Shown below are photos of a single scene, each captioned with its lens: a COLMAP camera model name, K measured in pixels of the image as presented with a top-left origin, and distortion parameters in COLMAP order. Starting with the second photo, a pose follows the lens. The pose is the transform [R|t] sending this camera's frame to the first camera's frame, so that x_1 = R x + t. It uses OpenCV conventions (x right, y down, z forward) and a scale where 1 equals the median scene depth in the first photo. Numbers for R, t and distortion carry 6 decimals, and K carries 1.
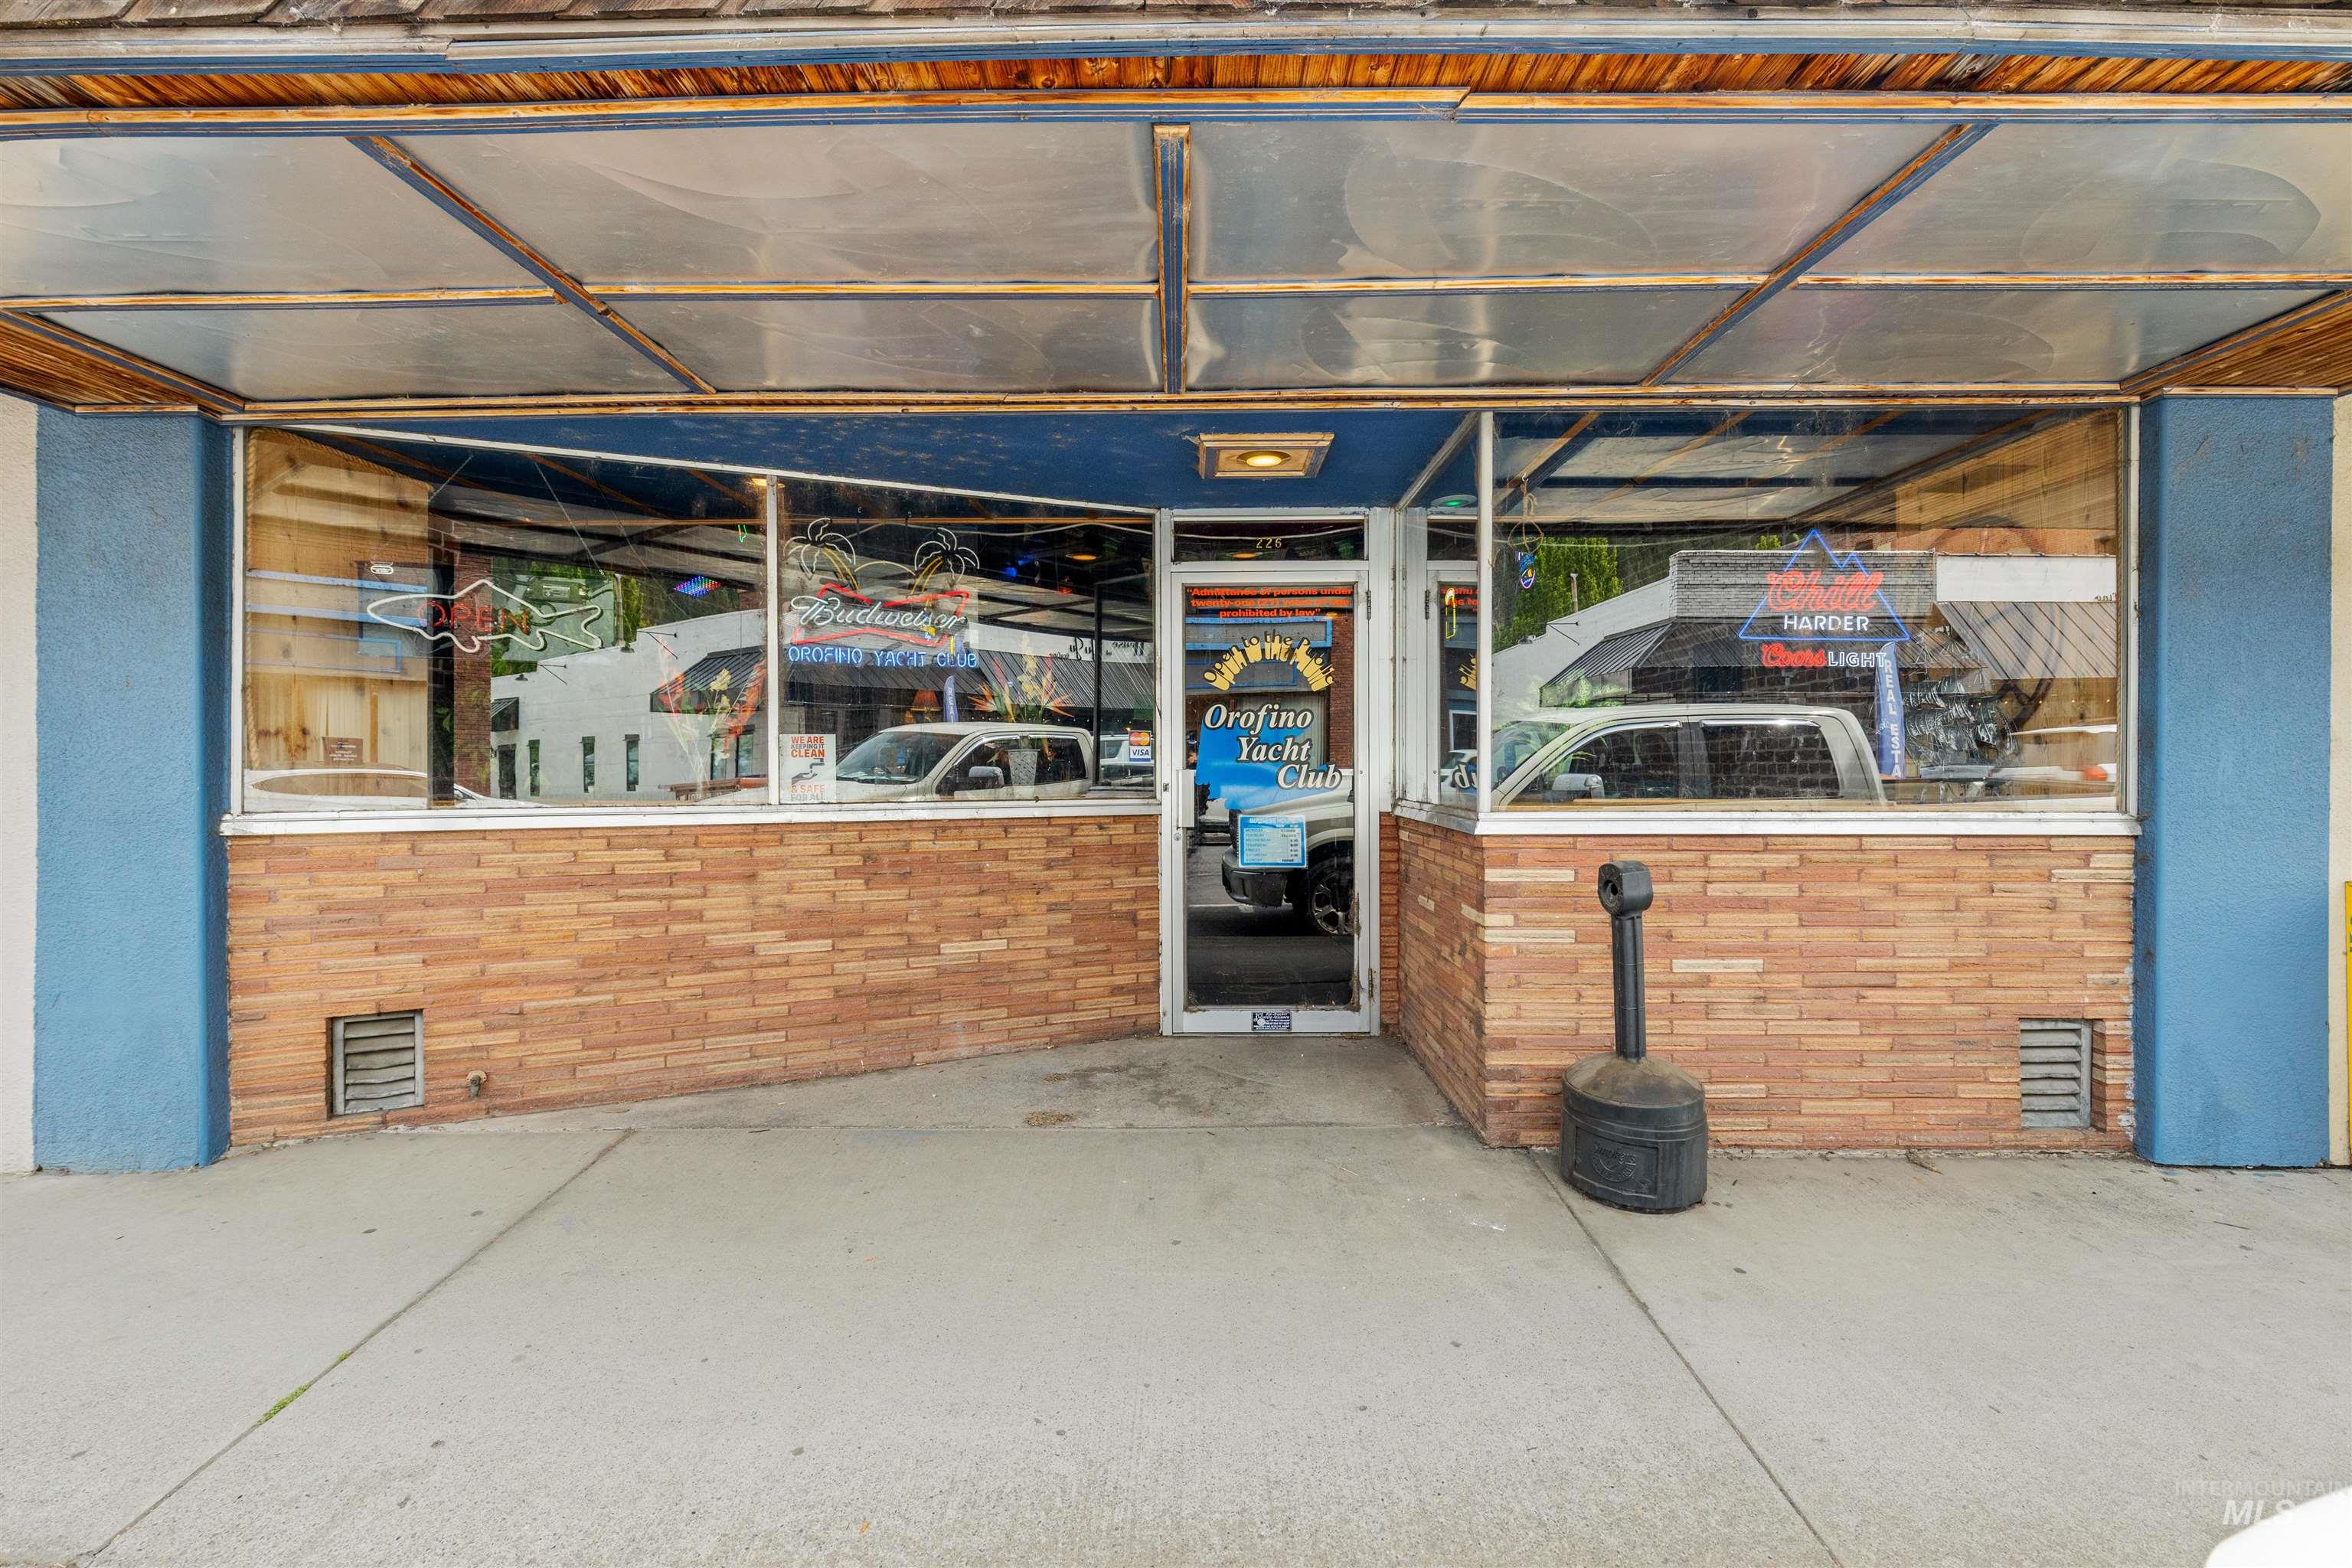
lens RADIAL K [[1067.3, 0, 1174.8], [0, 1067.3, 756.2], [0, 0, 1]] dist [0.000163, -0.000081]
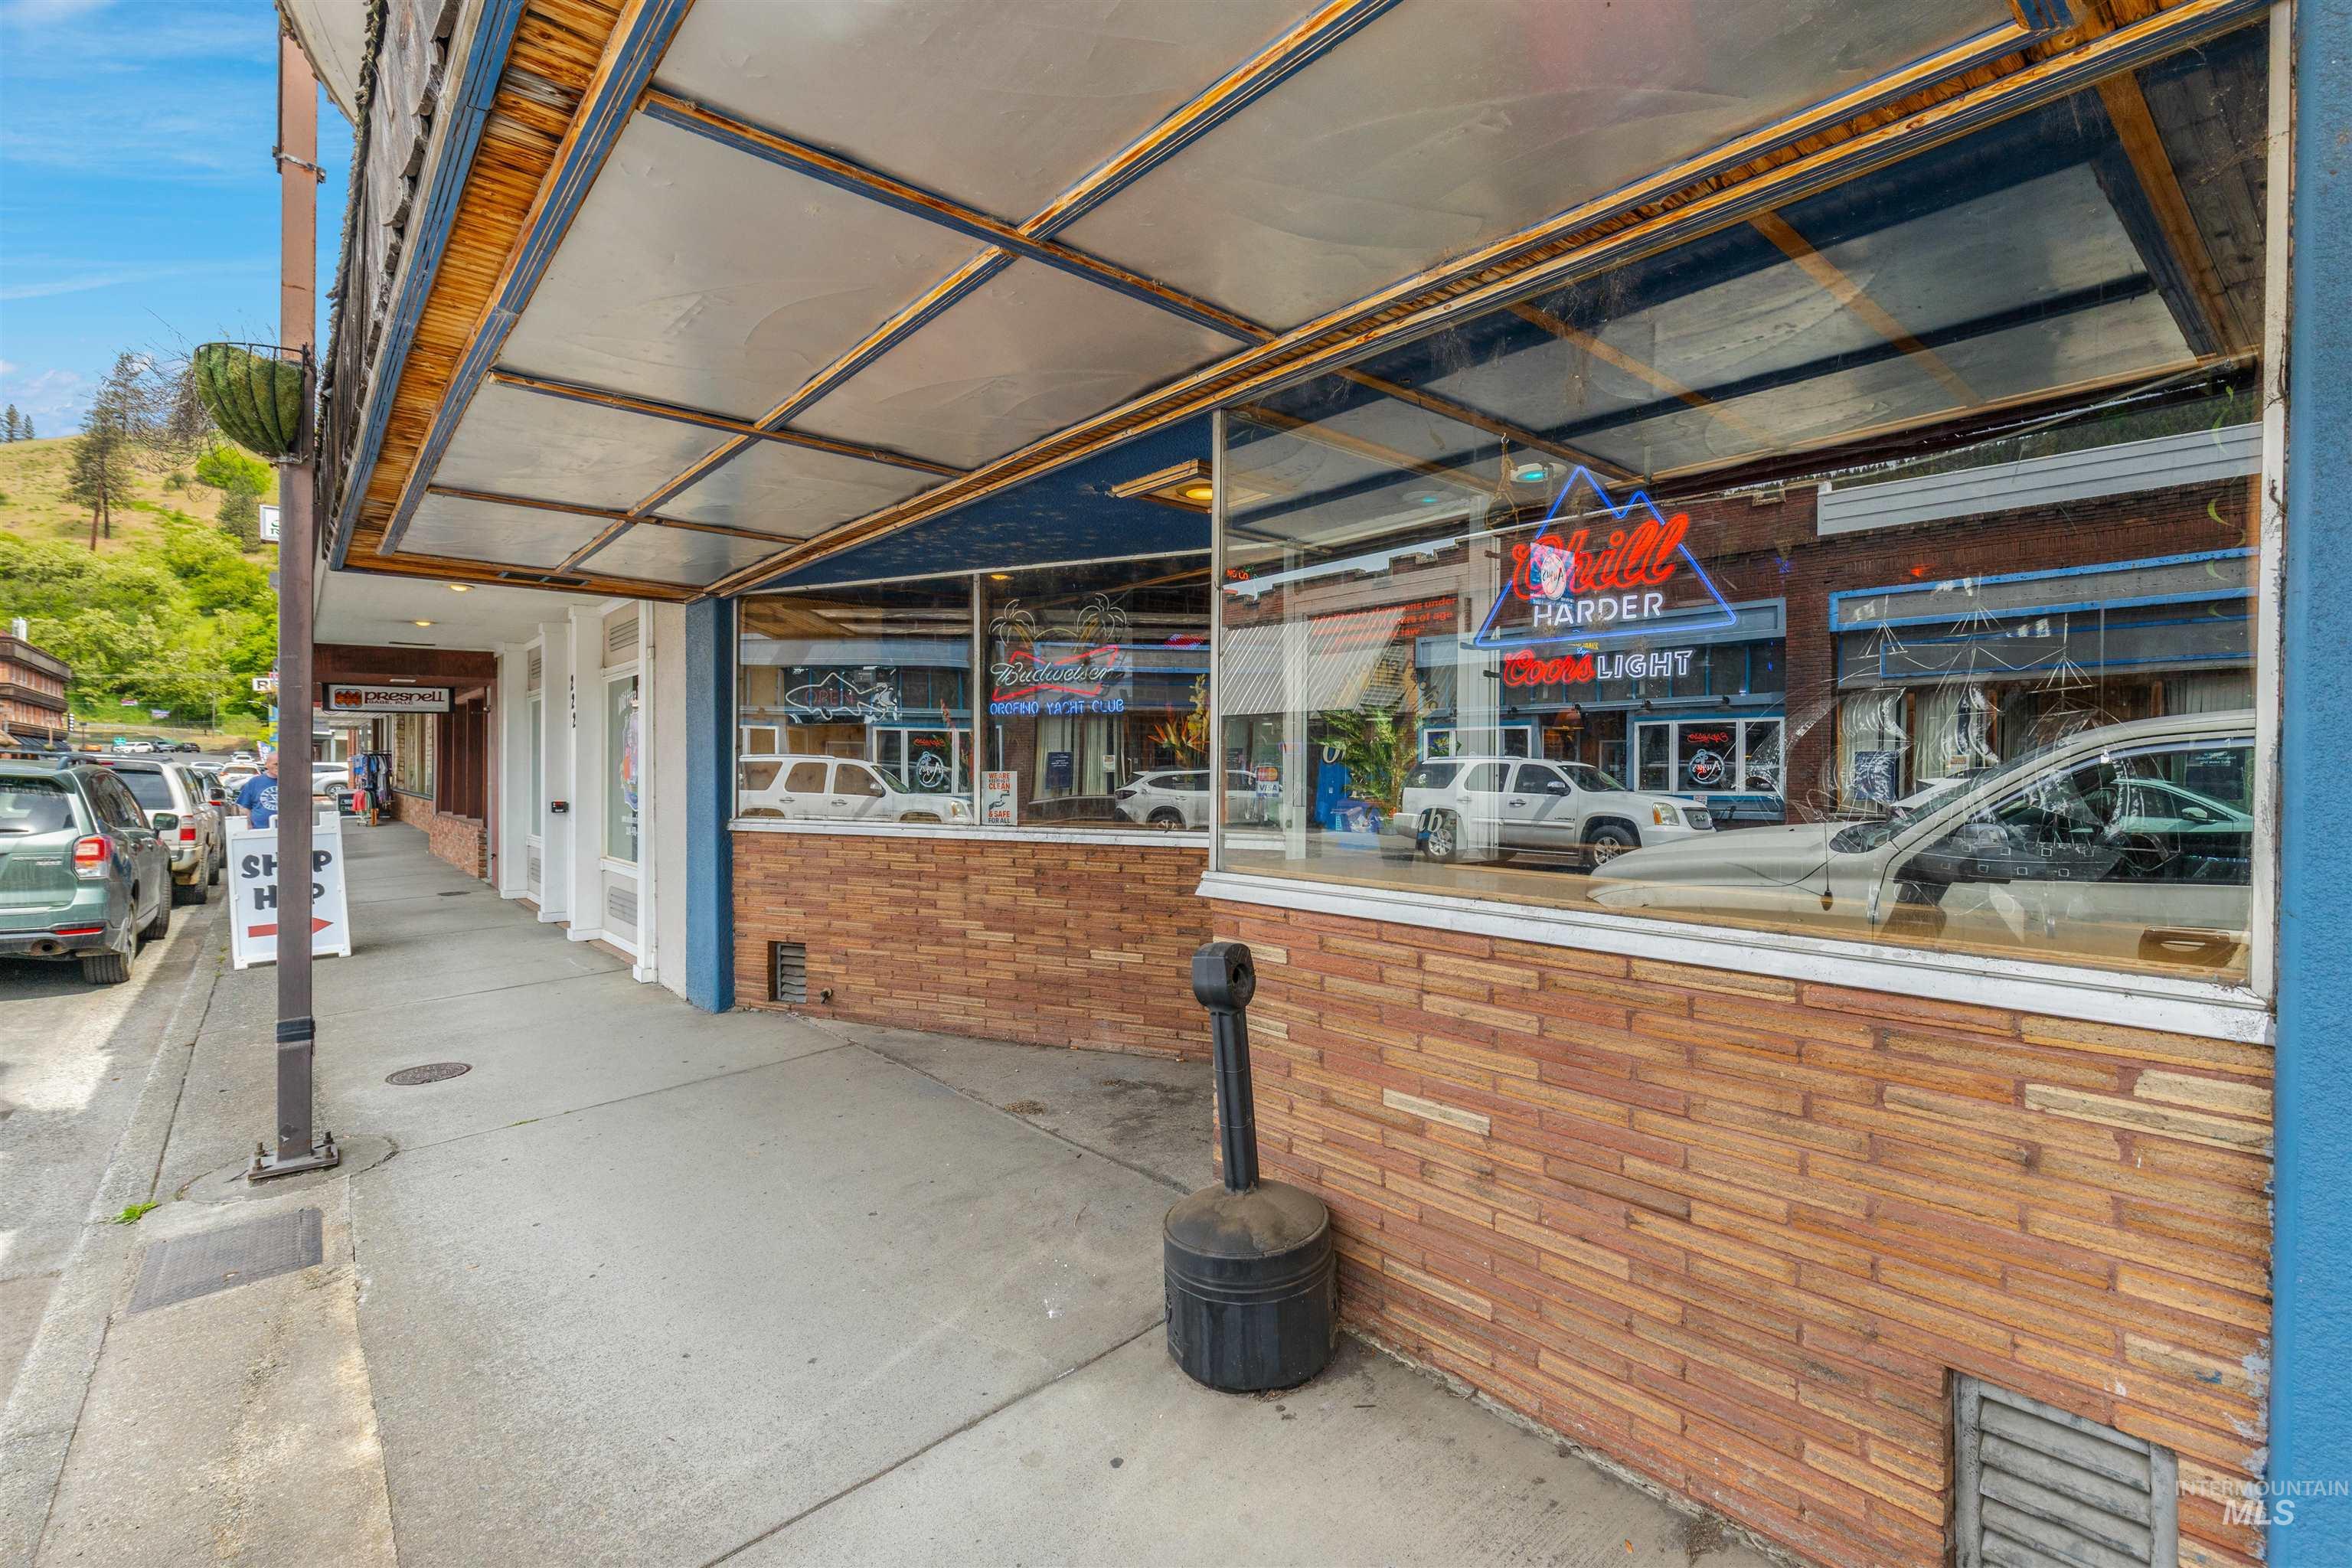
lens RADIAL K [[1037.4, 0, 1179.4], [0, 1037.4, 774.3], [0, 0, 1]] dist [-0.001395, -0.000413]
pose [[0.666741, 0.006404, -0.745262, 0.852306], [-0.001057, 0.999970, 0.007647, -0.031290], [0.745289, -0.004311, 0.666728, 0.387397]]
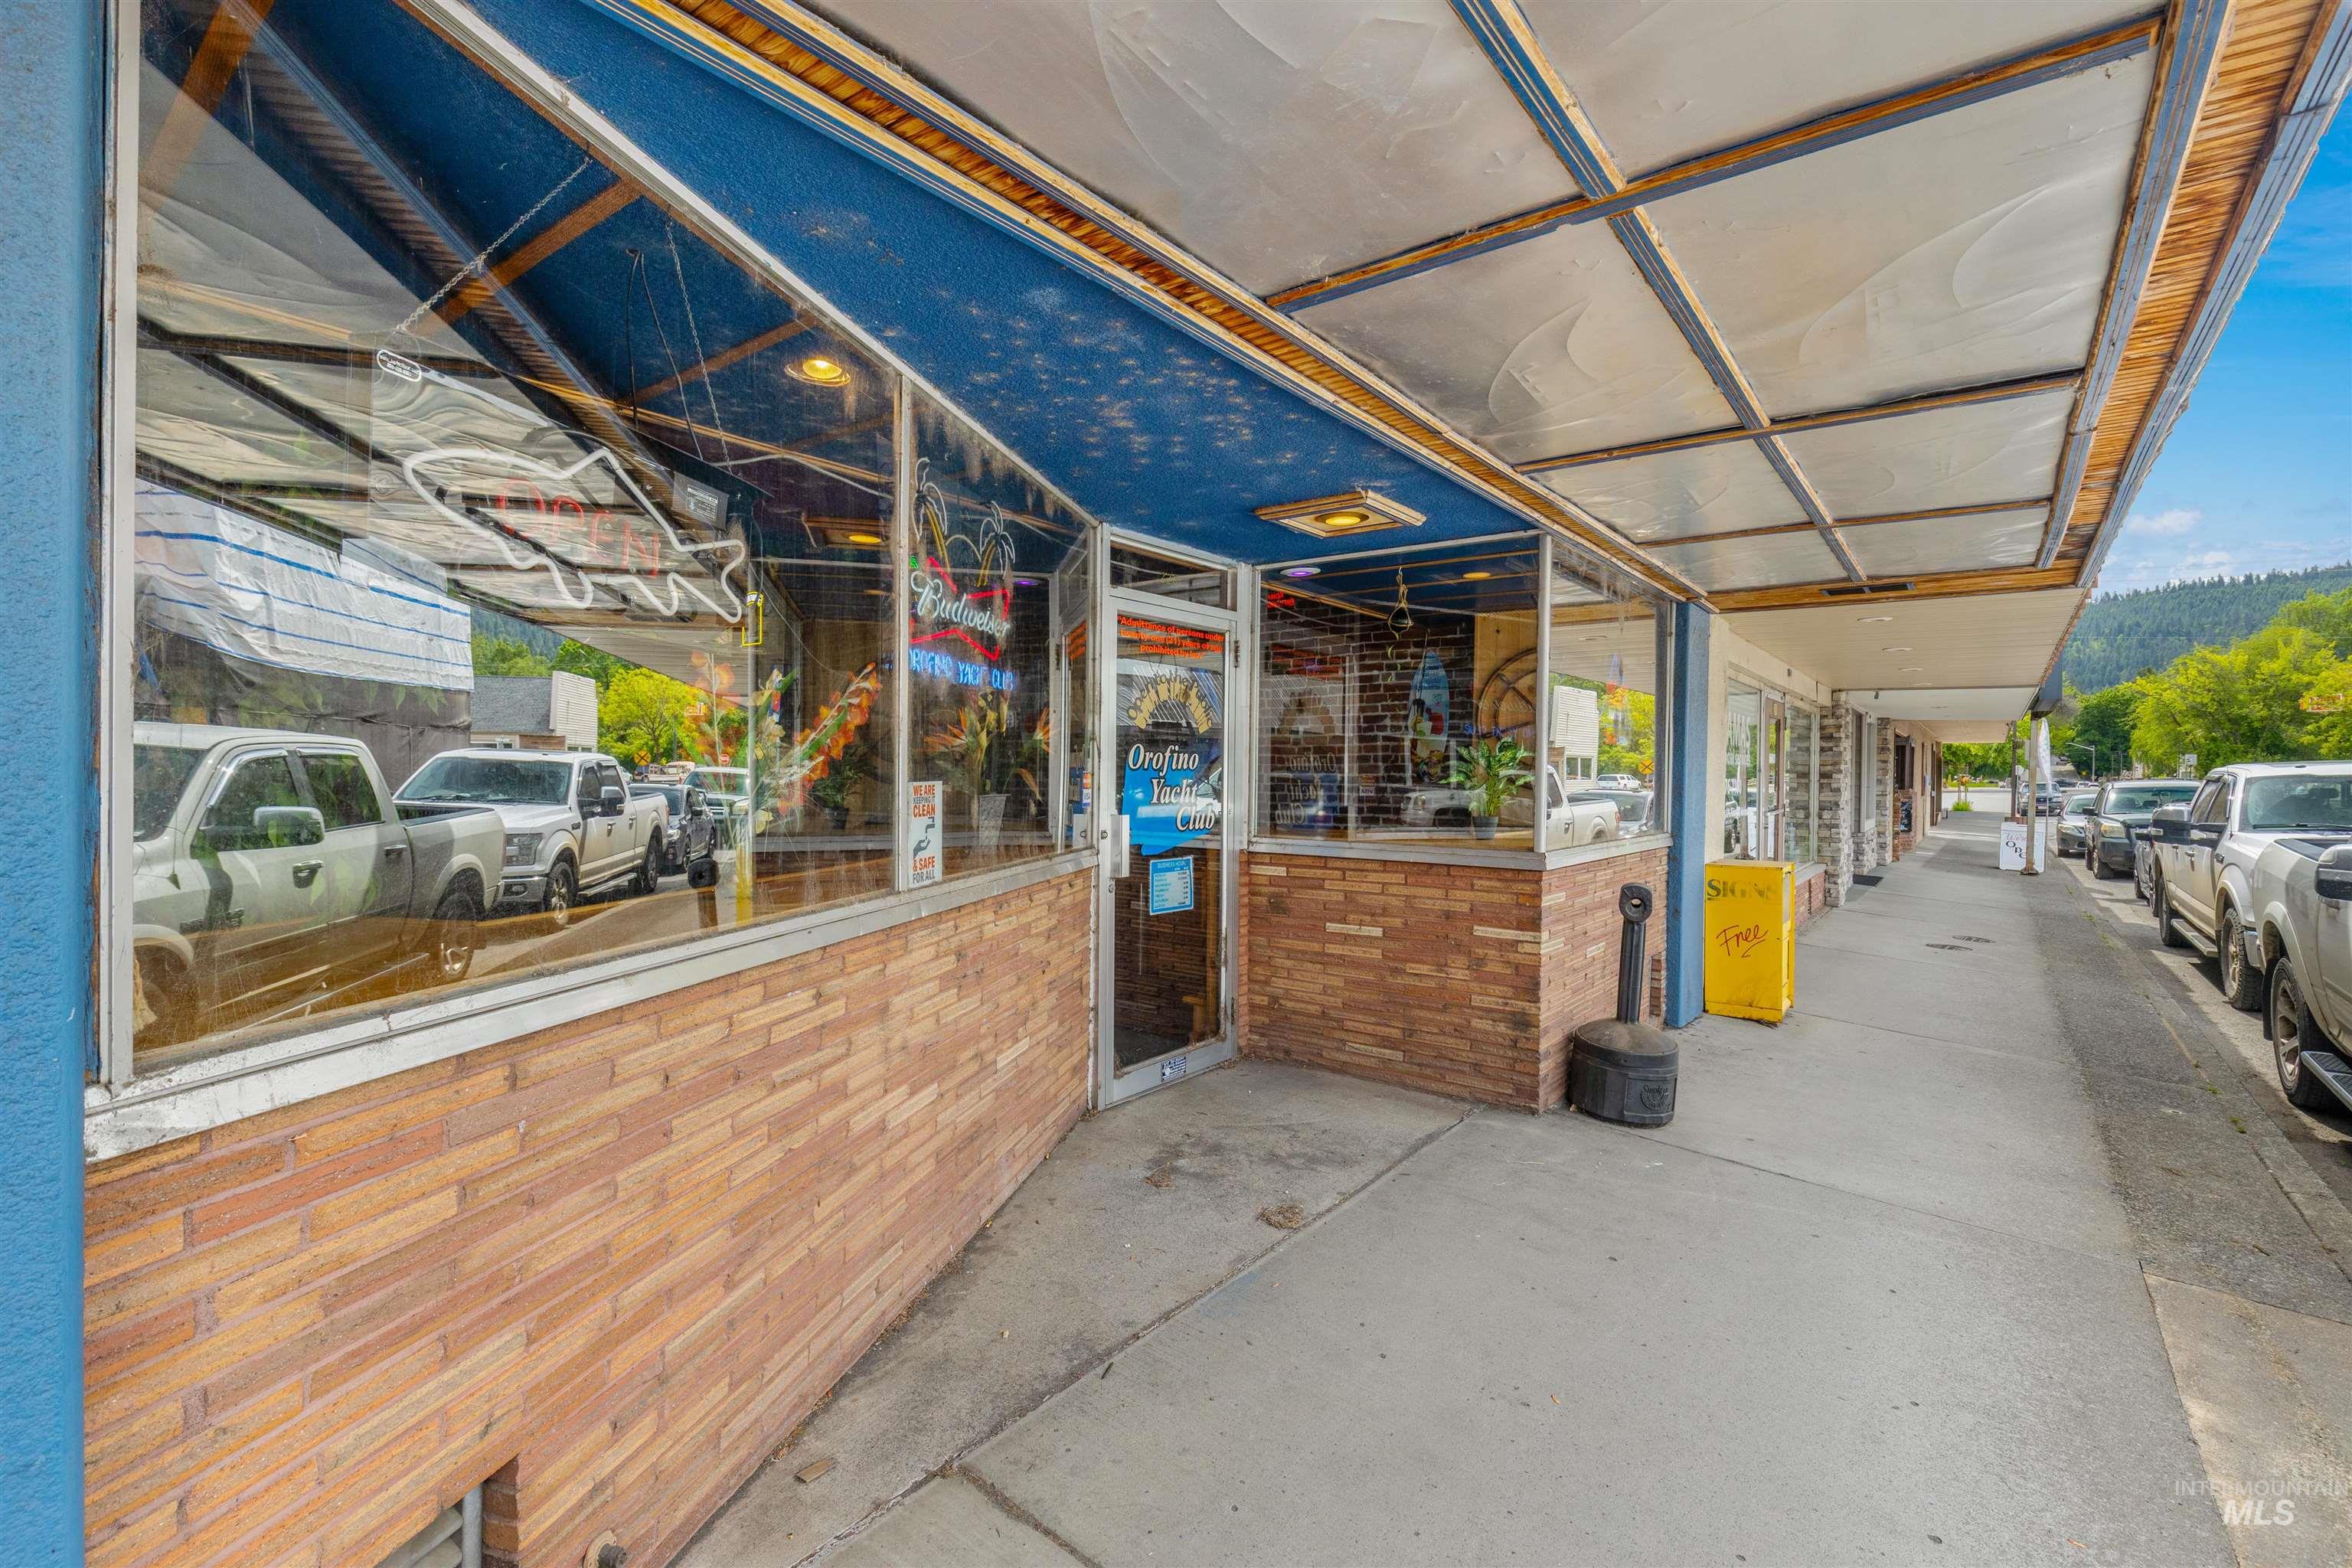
lens RADIAL K [[1037.4, 0, 1179.4], [0, 1037.4, 774.3], [0, 0, 1]] dist [-0.001395, -0.000413]
pose [[0.605499, 0.005425, 0.795827, -0.891716], [-0.015479, 0.999868, 0.004961, -0.036082], [-0.795695, -0.015322, 0.605503, 0.564400]]
